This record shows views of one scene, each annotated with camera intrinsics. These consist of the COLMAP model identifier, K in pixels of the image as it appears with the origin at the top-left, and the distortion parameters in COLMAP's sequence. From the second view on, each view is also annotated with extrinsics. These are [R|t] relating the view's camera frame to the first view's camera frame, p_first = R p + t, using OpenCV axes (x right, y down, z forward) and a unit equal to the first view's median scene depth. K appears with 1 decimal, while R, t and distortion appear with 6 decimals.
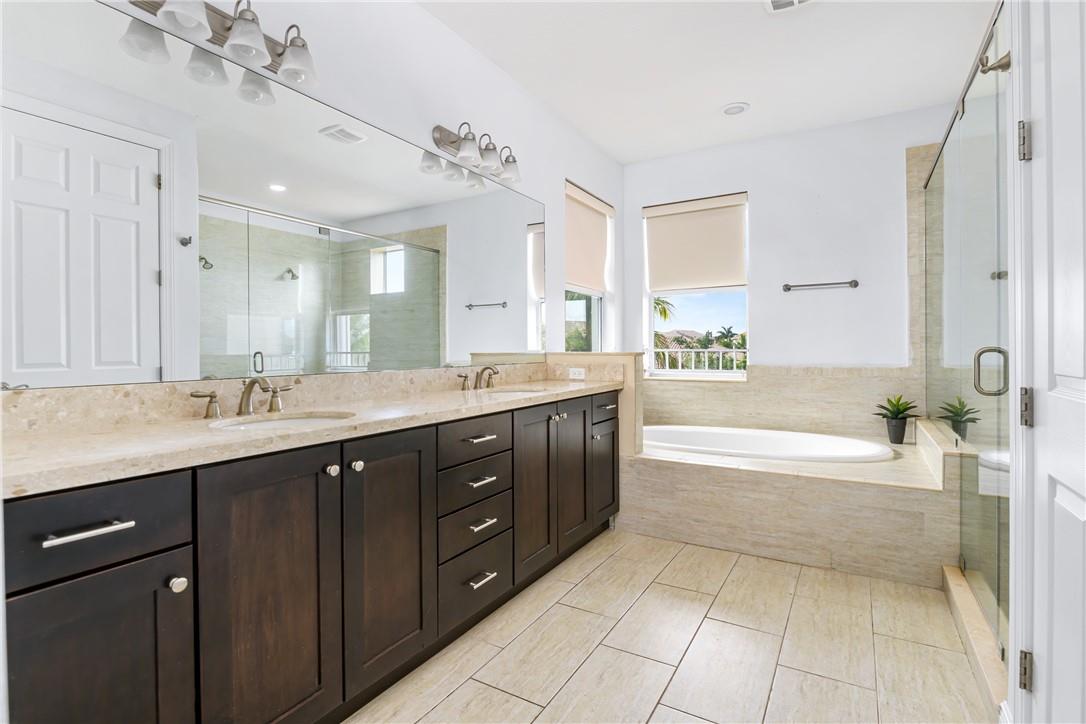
lens RADIAL K [[496.0, 0, 543.7], [0, 496.0, 352.7], [0, 0, 1]] dist [-0.005068, -0.001515]
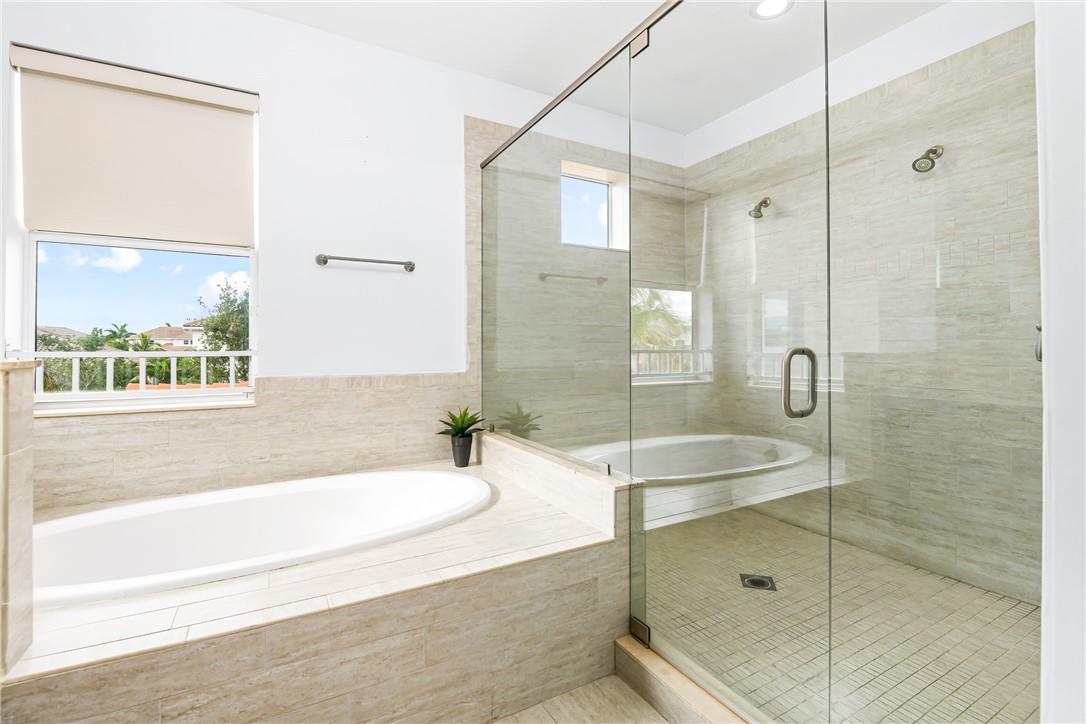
lens RADIAL K [[496.0, 0, 554.1], [0, 496.0, 340.2], [0, 0, 1]] dist [-0.005068, -0.001515]
pose [[0.480444, 0.016690, 0.876866, 0.063645], [0.008938, 0.999674, -0.023925, -0.003869], [-0.876980, 0.019331, 0.480138, 0.460039]]
